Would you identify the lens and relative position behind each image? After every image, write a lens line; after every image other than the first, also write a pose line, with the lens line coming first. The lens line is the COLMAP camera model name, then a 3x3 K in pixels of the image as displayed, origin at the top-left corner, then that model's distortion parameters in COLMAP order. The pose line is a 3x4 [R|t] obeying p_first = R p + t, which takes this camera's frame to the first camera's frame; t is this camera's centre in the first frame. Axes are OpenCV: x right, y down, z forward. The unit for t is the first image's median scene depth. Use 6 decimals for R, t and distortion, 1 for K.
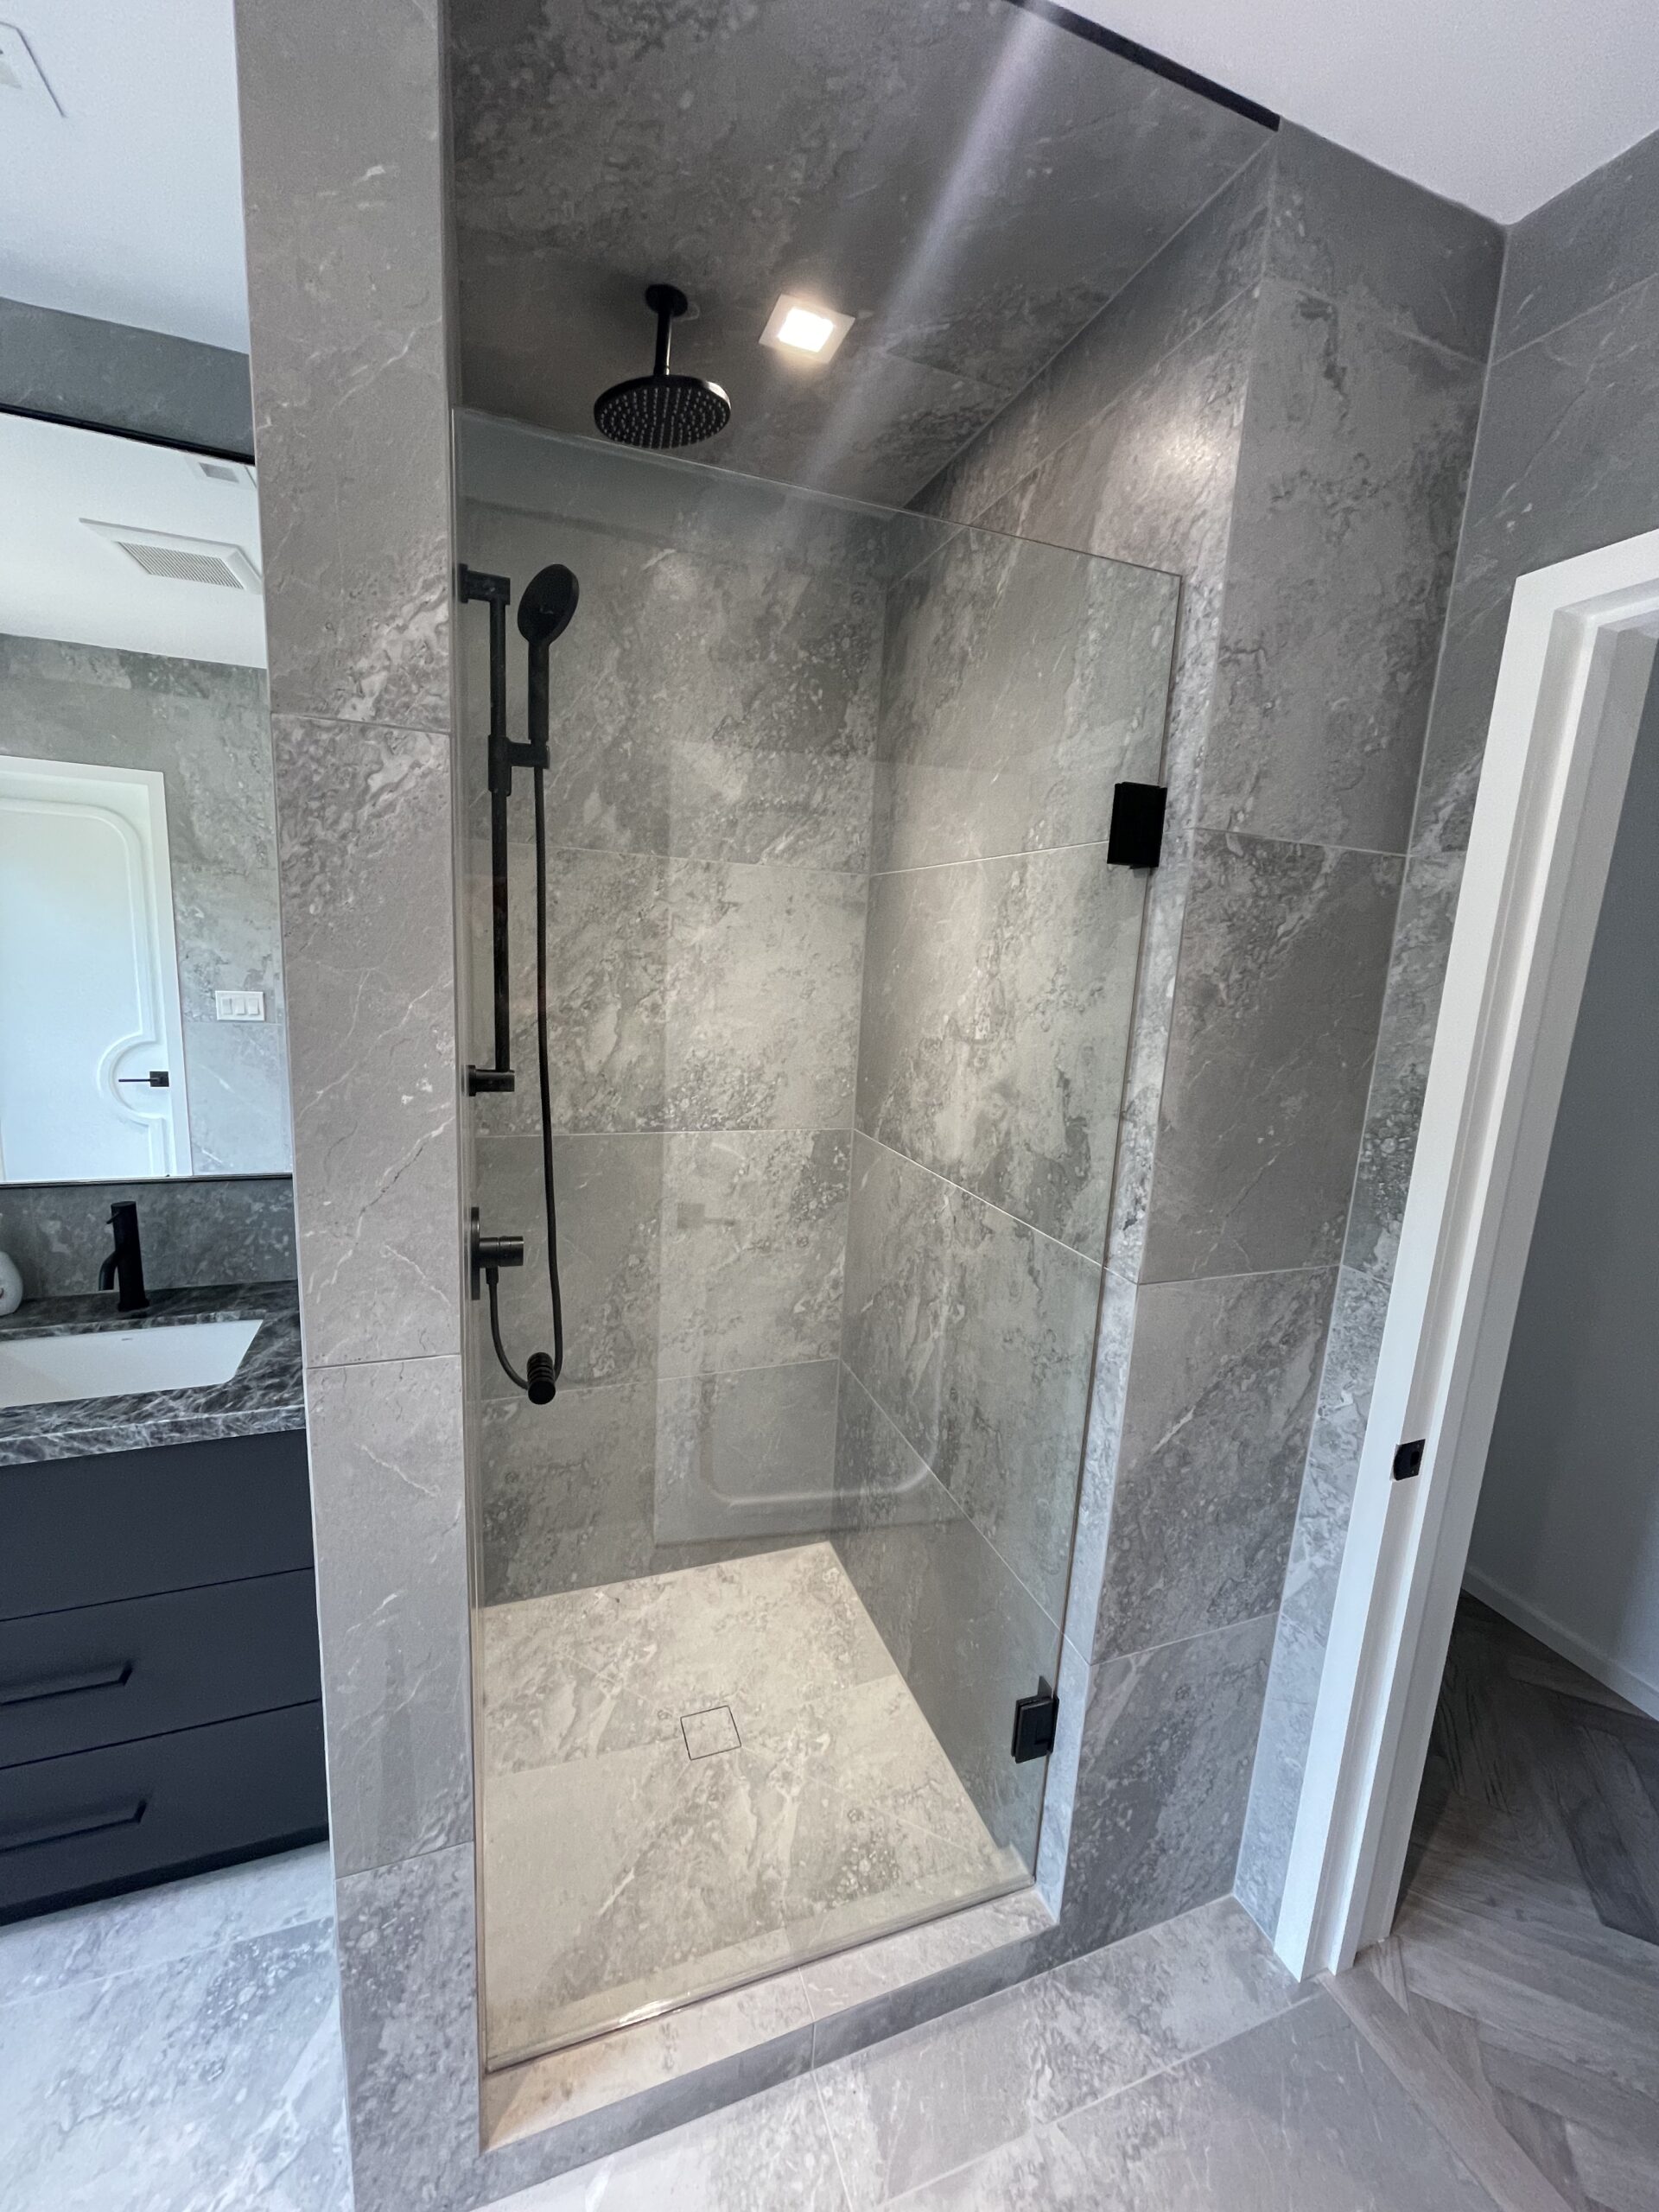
lens RADIAL K [[887.7, 0, 829.9], [0, 887.7, 1108.9], [0, 0, 1]] dist [-0.002220, 0.000263]
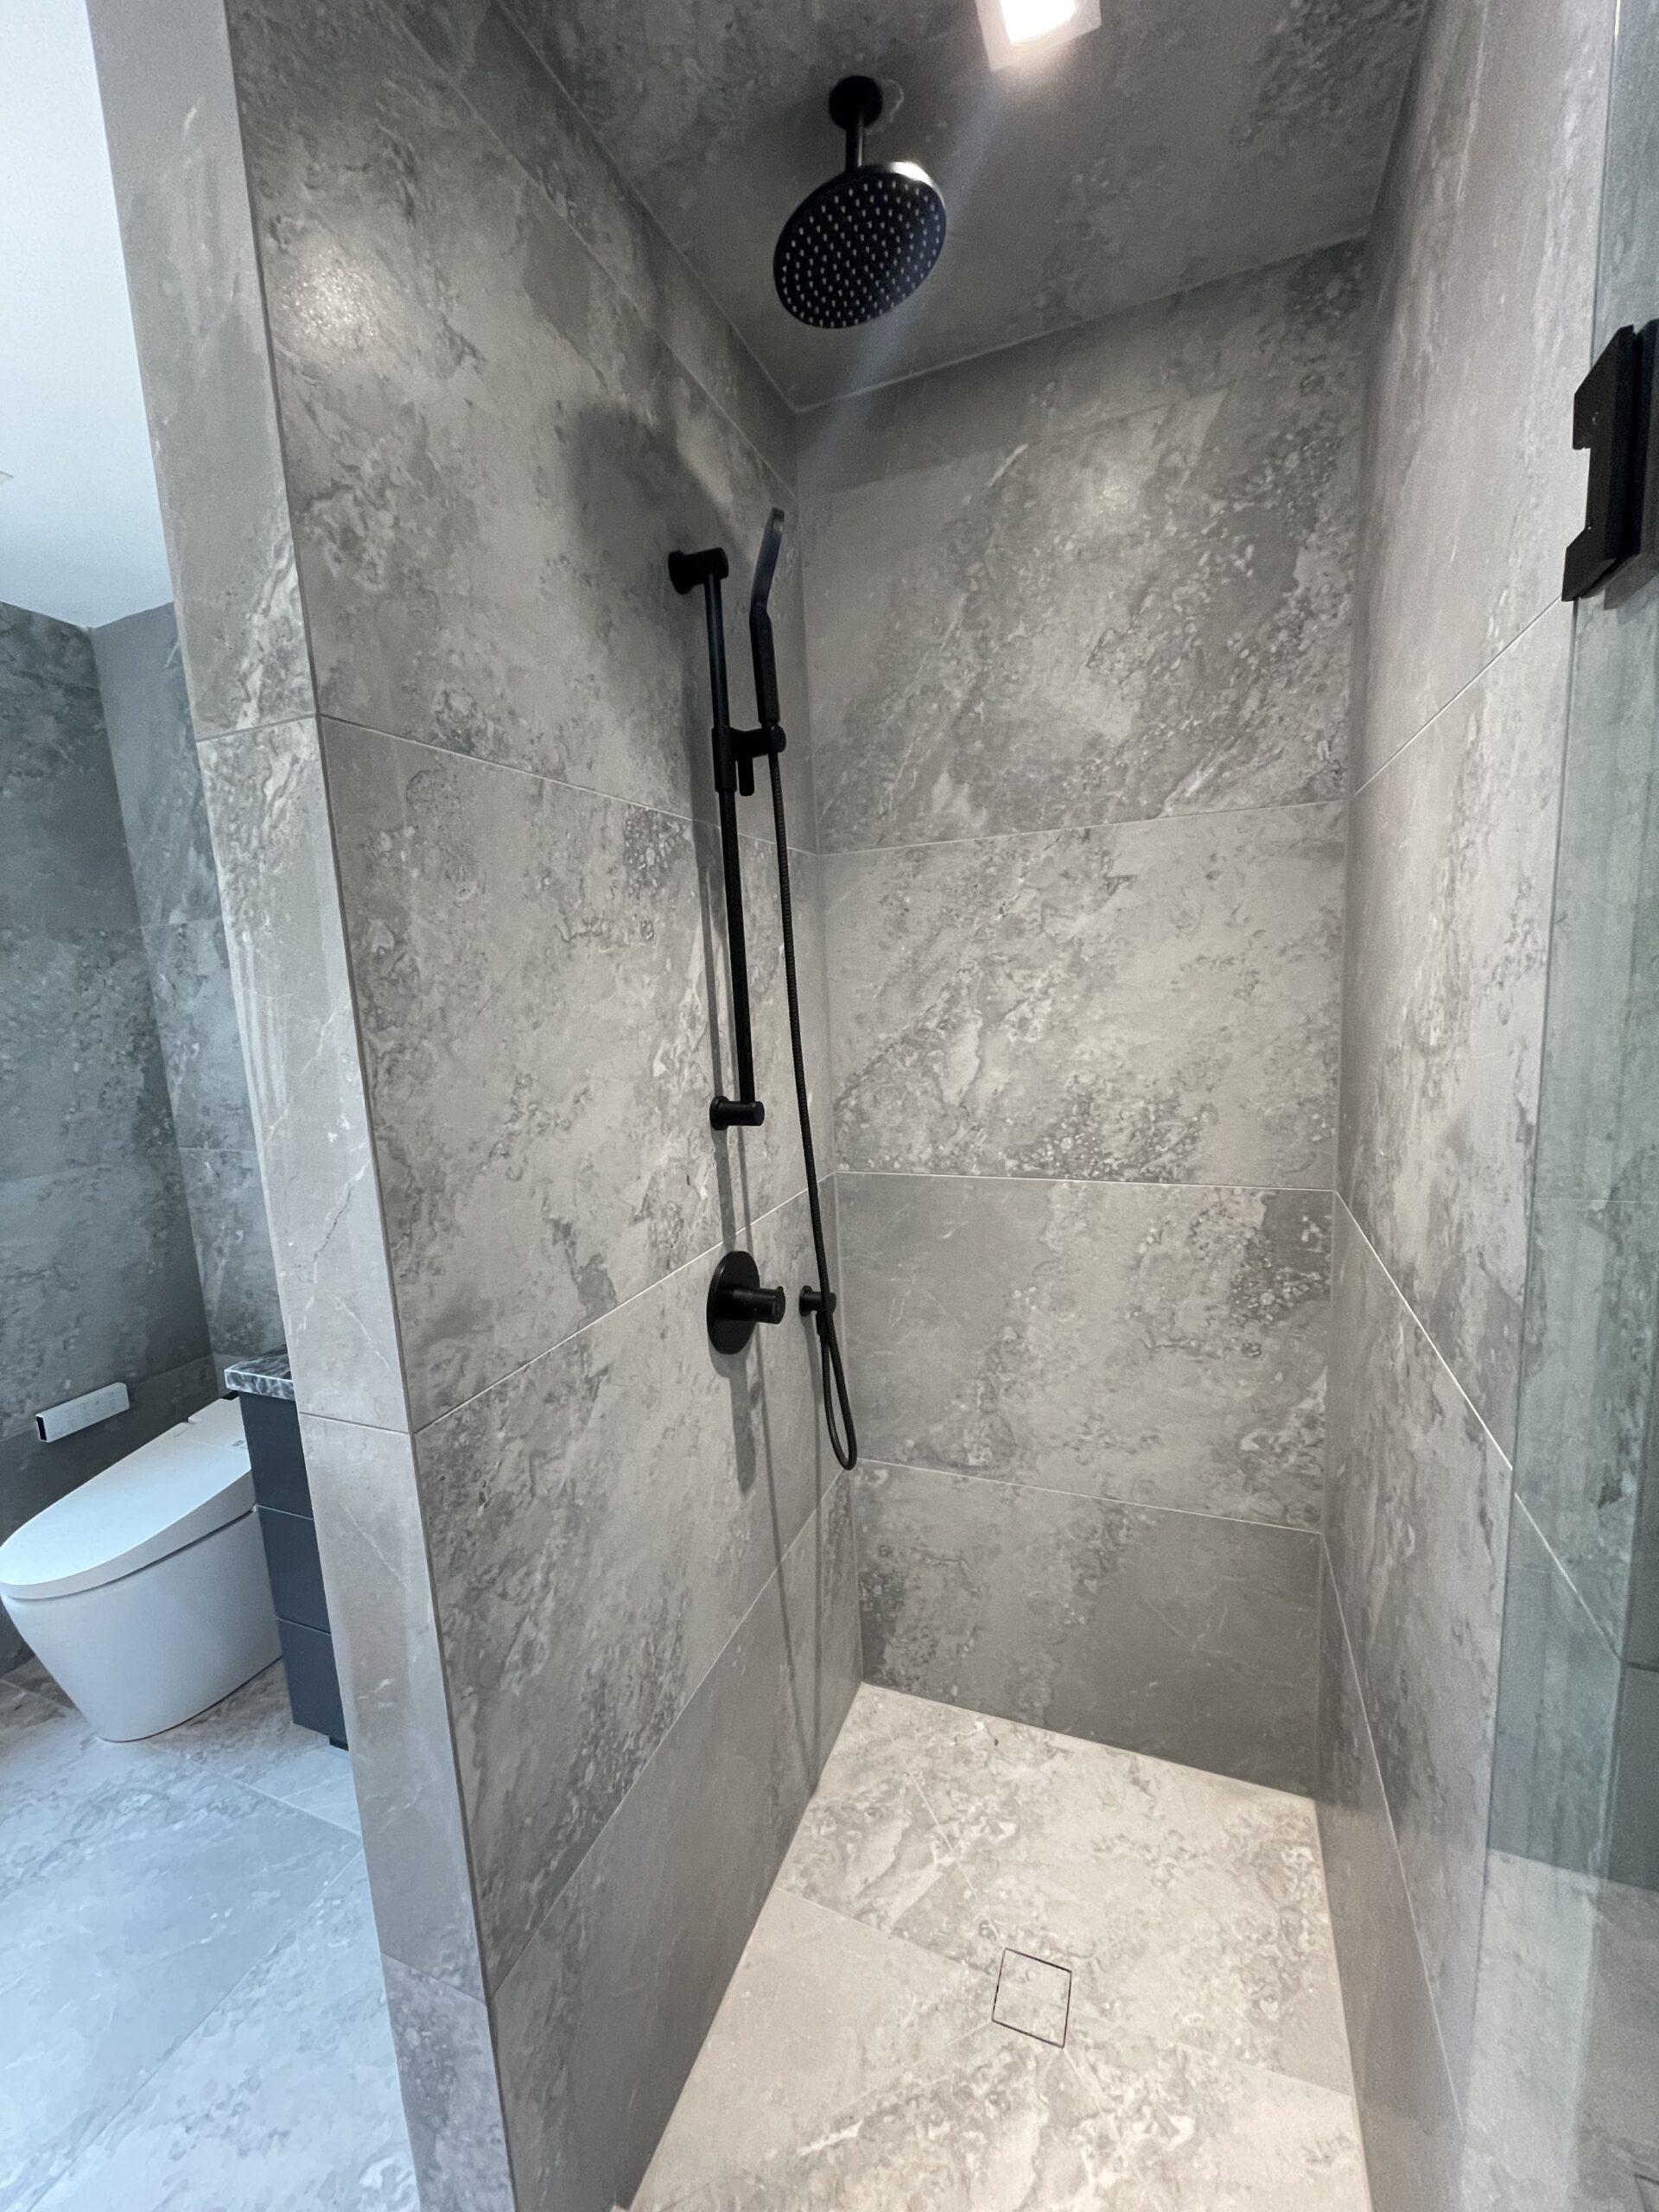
lens RADIAL K [[887.7, 0, 827.8], [0, 887.7, 1110.7], [0, 0, 1]] dist [-0.002220, 0.000263]
pose [[0.737292, 0.009160, -0.675513, 0.301133], [-0.029032, 0.999414, -0.018135, -0.021716], [0.674951, 0.032982, 0.737125, 0.410917]]
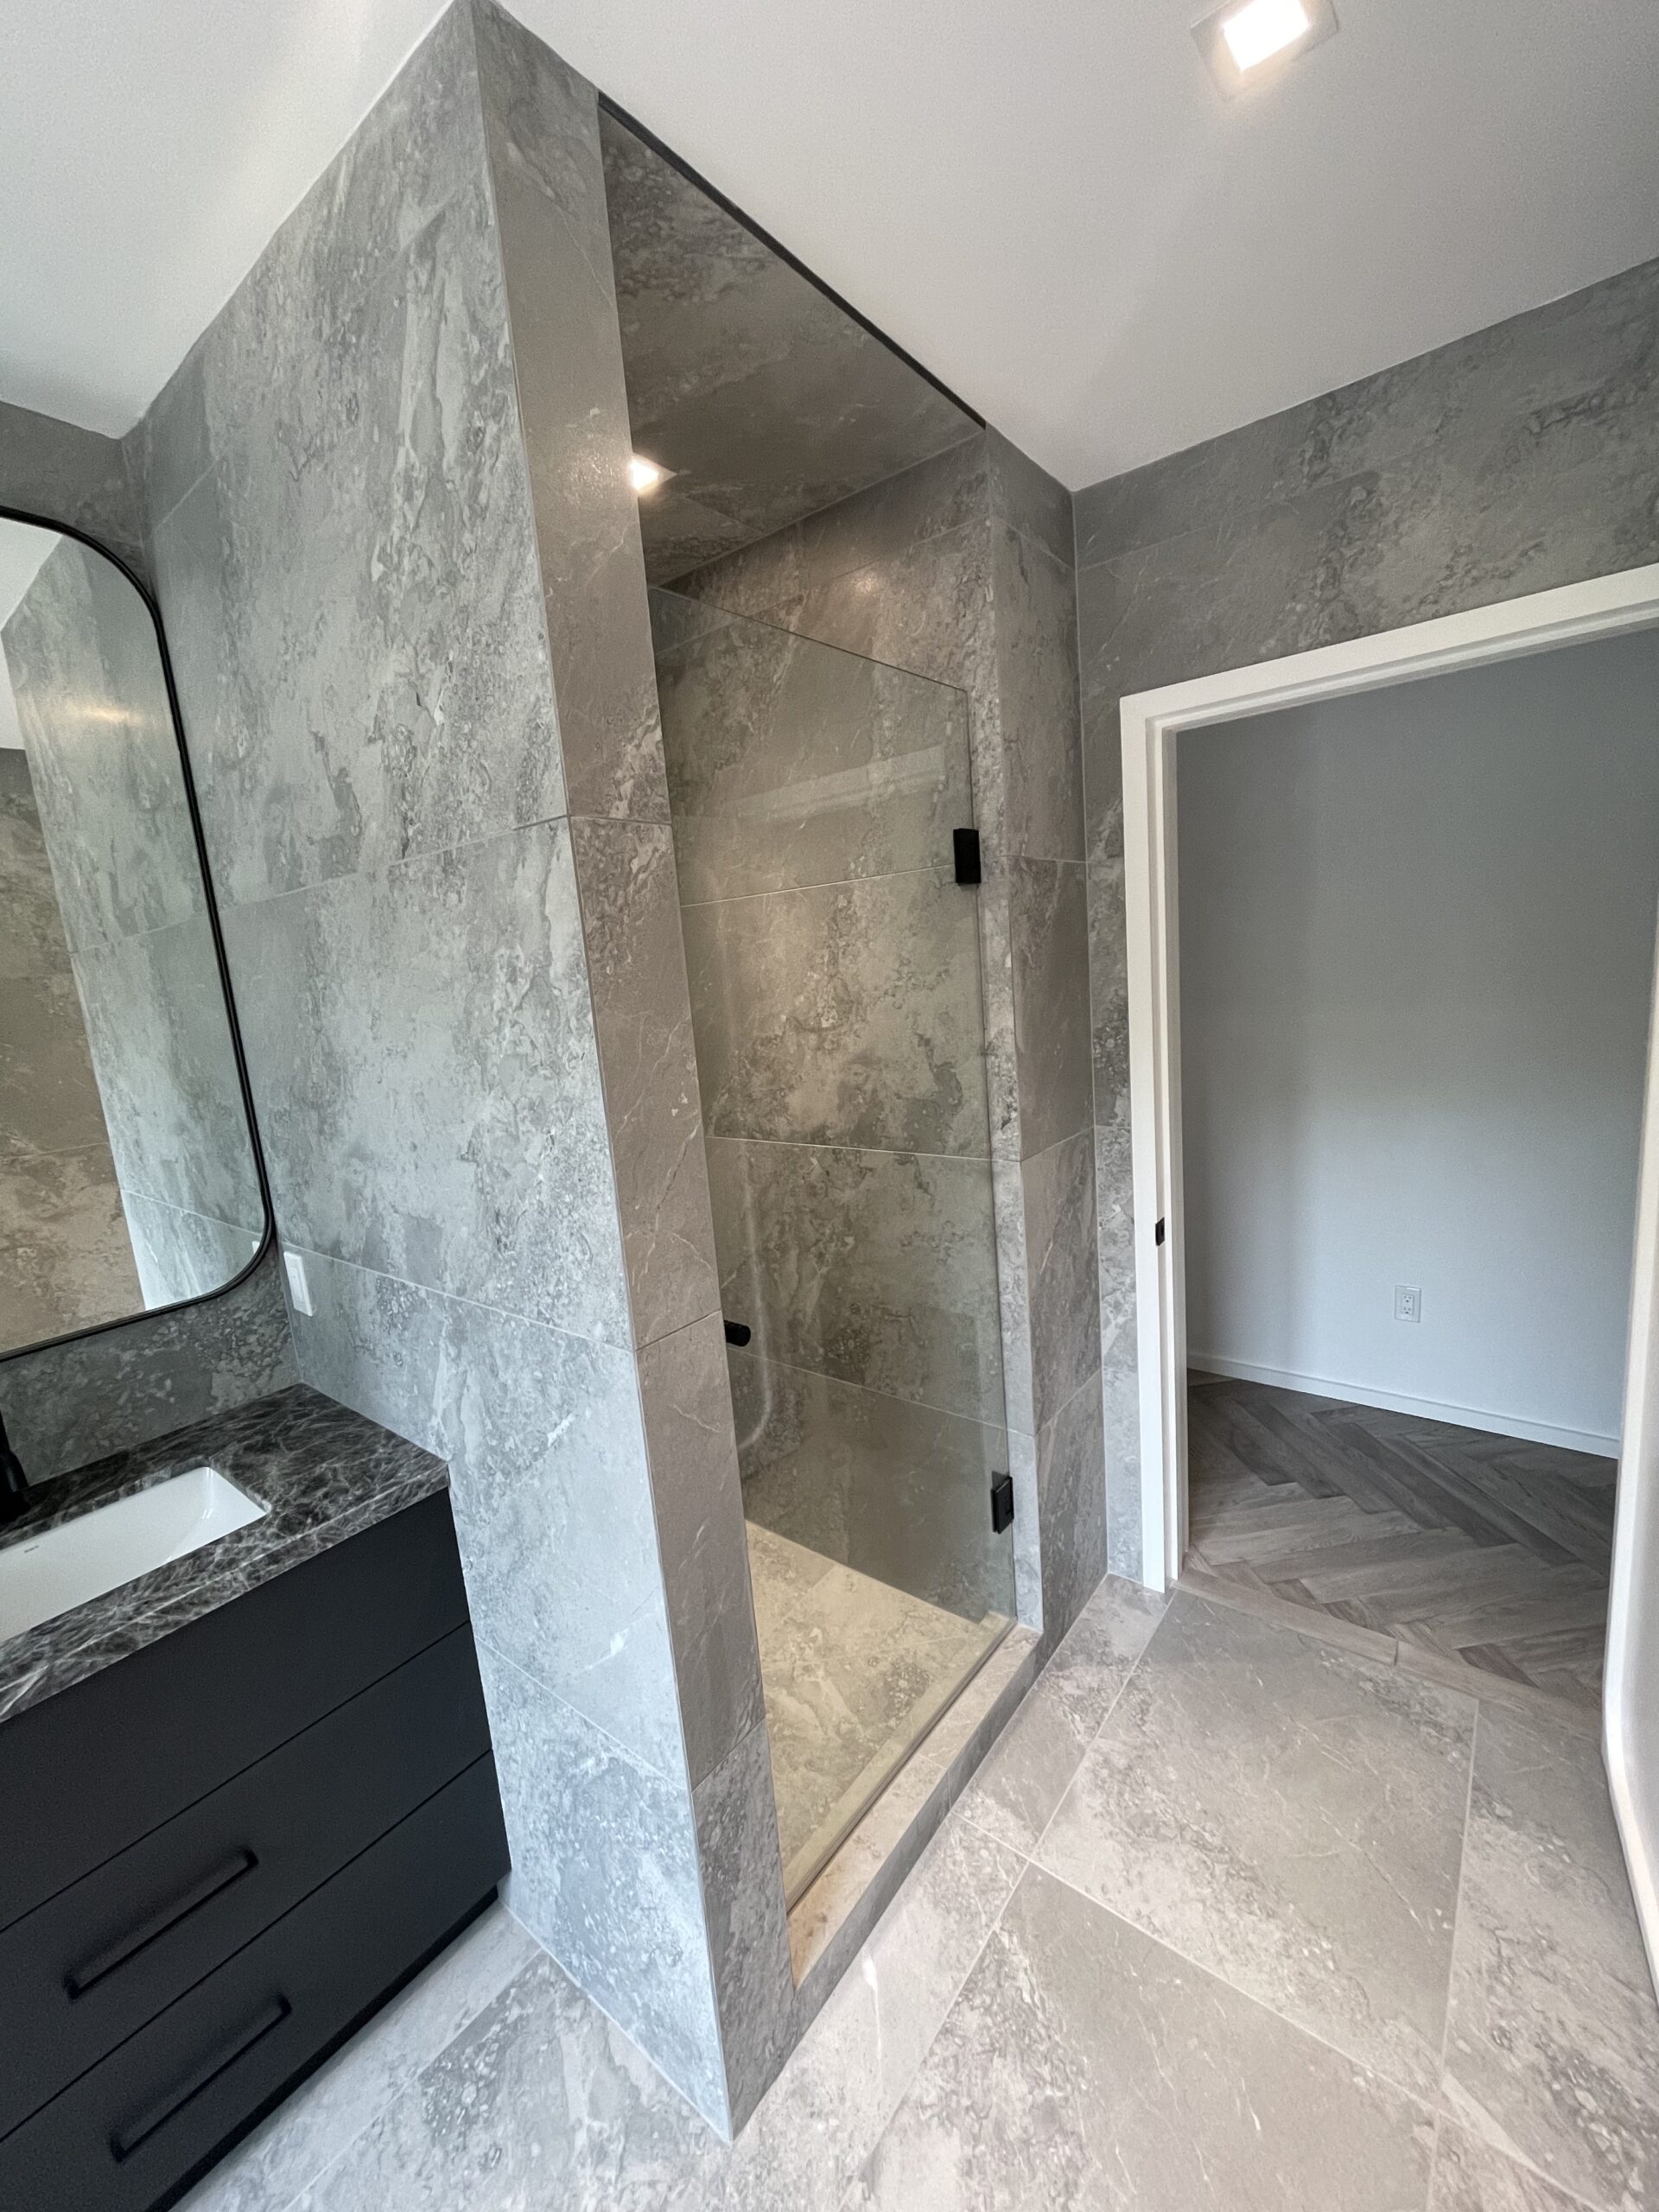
lens RADIAL K [[887.7, 0, 830.2], [0, 887.7, 1109.7], [0, 0, 1]] dist [-0.002220, 0.000263]
pose [[0.847292, -0.206483, 0.489348, -0.548849], [0.218613, 0.975254, 0.032991, -0.004108], [-0.484050, 0.079024, 0.871465, -0.123221]]
